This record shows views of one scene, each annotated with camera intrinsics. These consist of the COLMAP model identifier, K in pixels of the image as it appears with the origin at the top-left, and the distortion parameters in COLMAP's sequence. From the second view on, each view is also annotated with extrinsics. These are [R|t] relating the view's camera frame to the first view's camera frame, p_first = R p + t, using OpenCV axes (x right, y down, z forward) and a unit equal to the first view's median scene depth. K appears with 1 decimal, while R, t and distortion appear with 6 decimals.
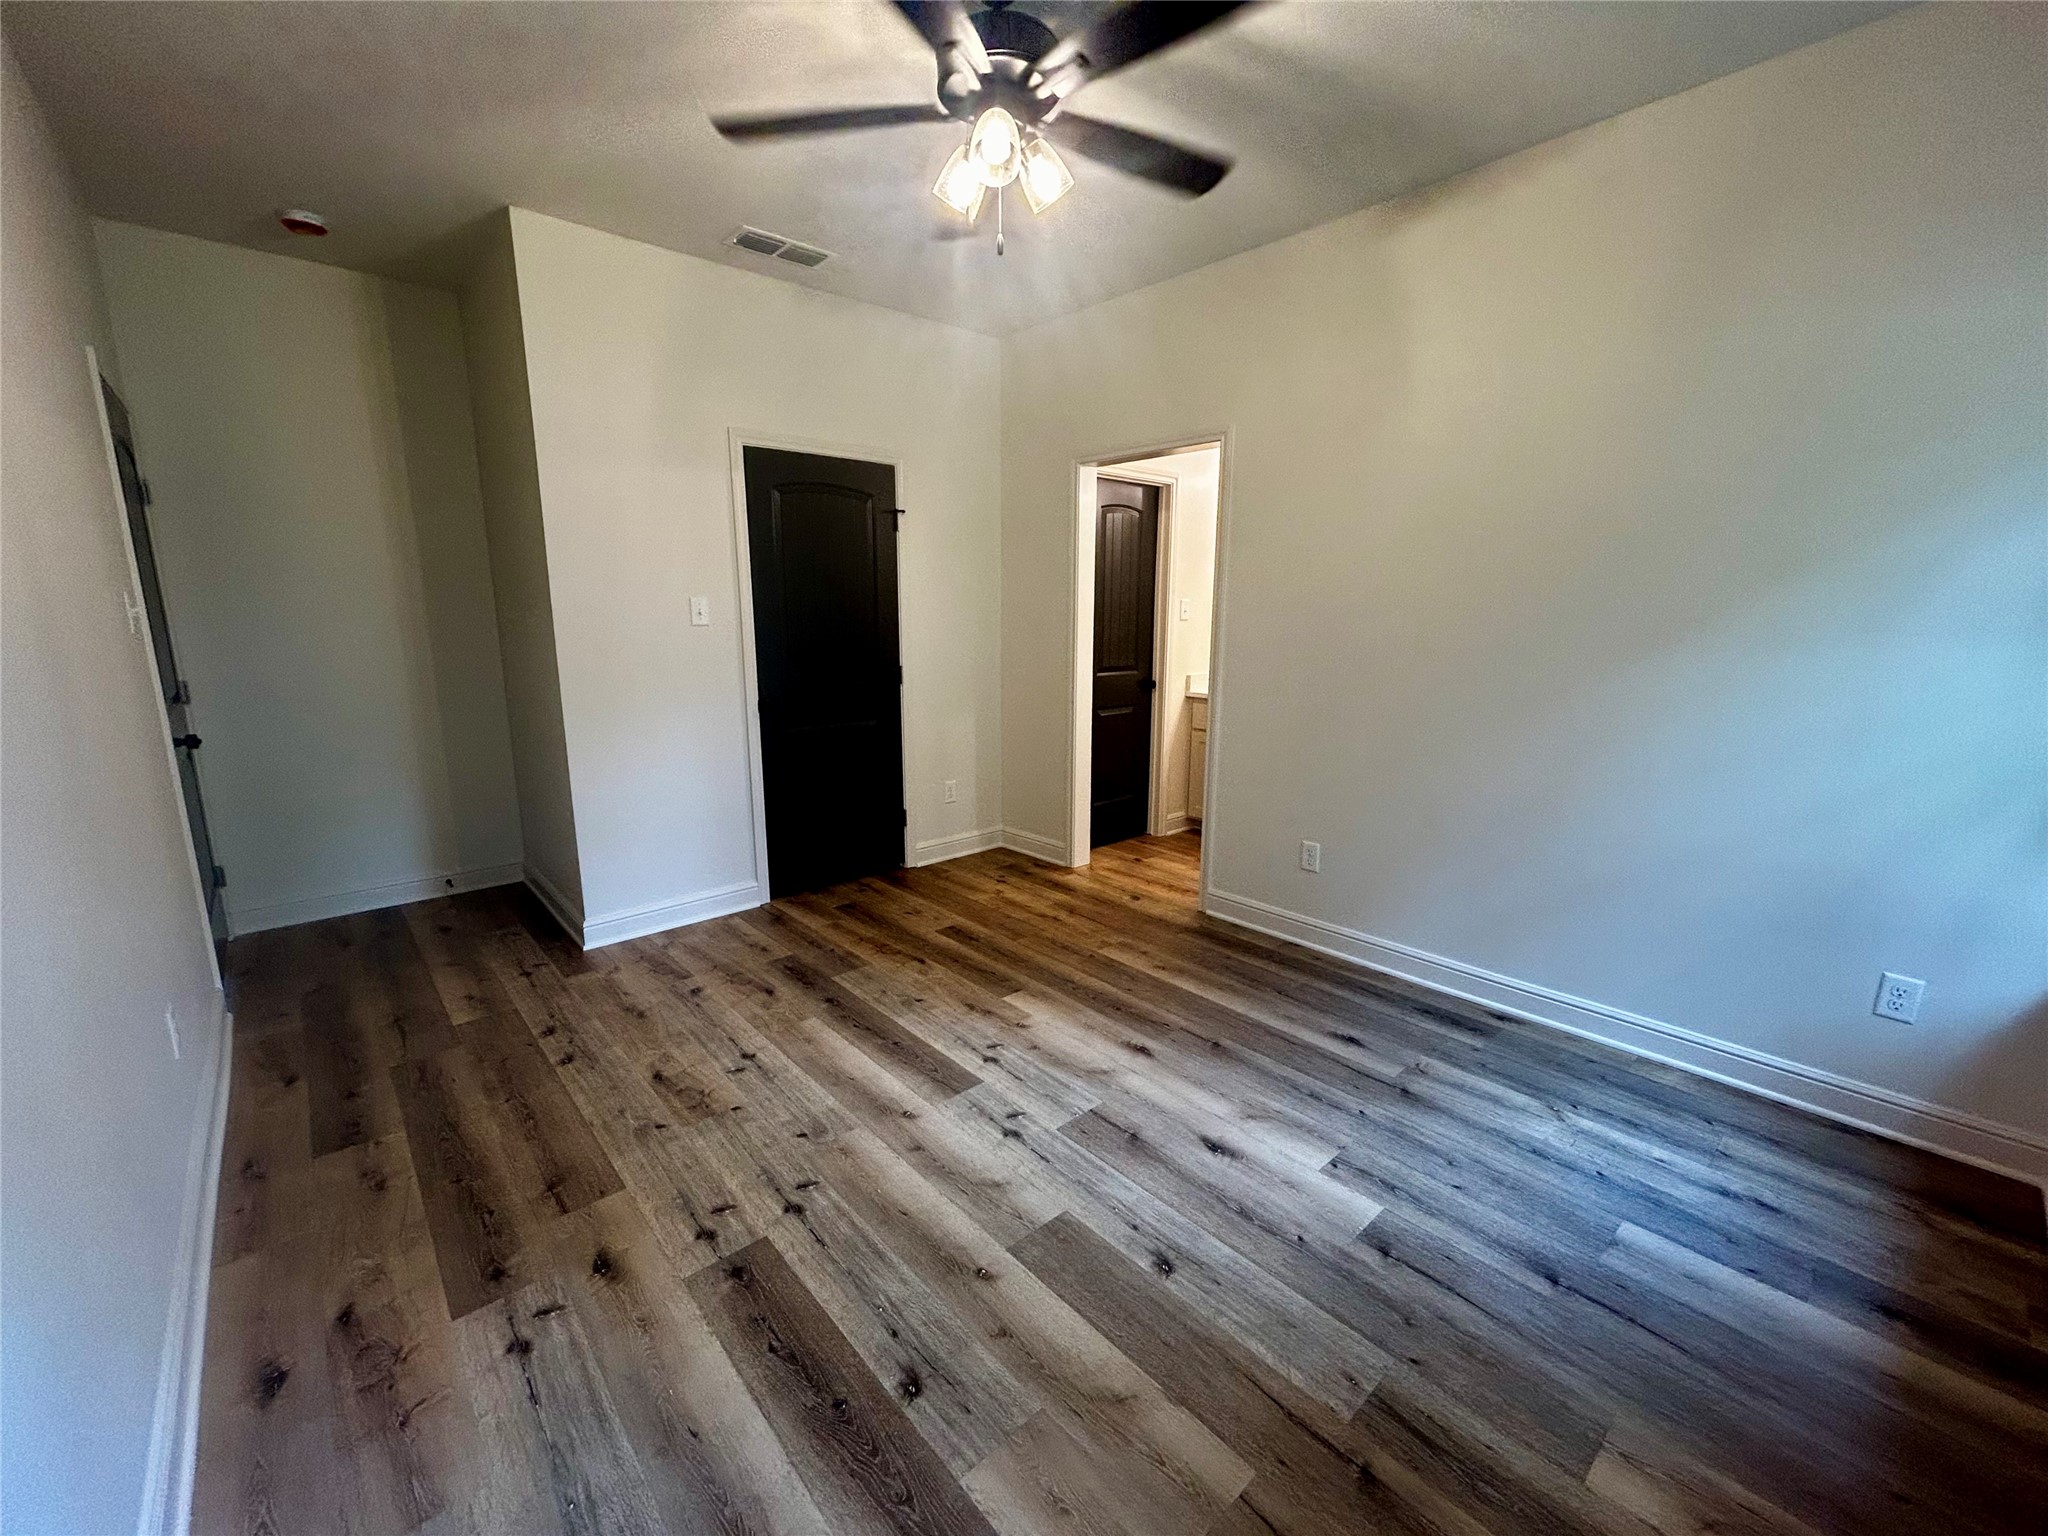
lens RADIAL K [[827.2, 0, 1025.8], [0, 827.2, 768.9], [0, 0, 1]] dist [-0.001627, 0.000513]
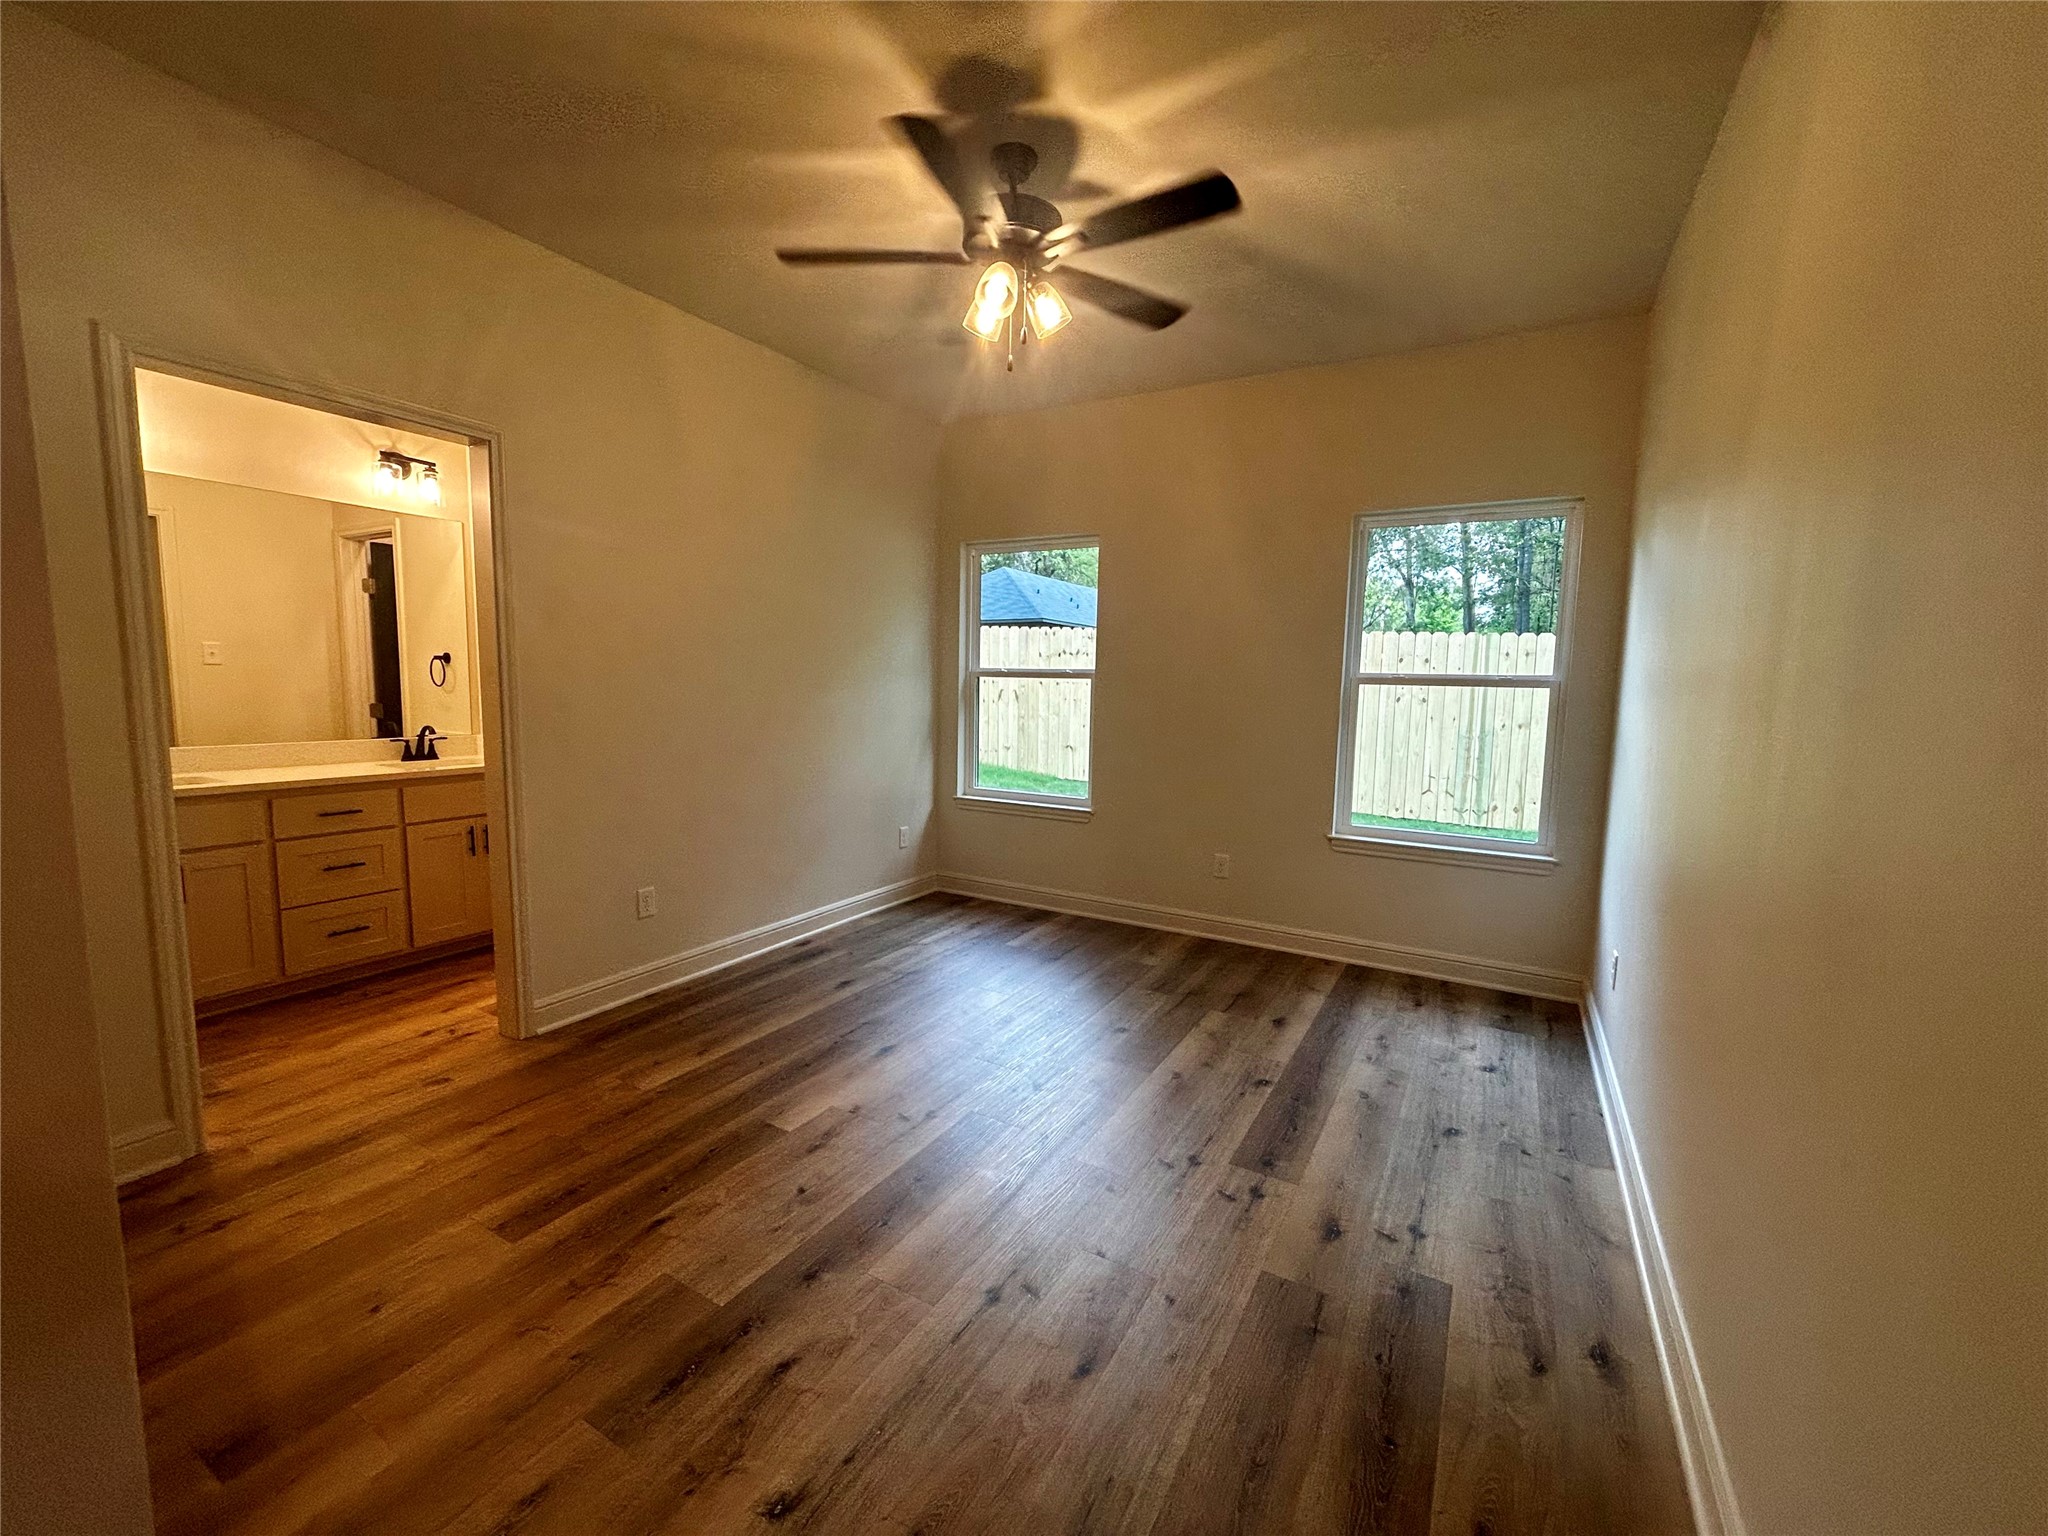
lens RADIAL K [[827.2, 0, 1025.8], [0, 827.2, 768.9], [0, 0, 1]] dist [-0.001627, 0.000513]
pose [[-0.308379, -0.112436, 0.944595, -0.898788], [0.166284, 0.971330, 0.169904, -0.179018], [-0.936617, 0.209466, -0.280842, 1.028829]]
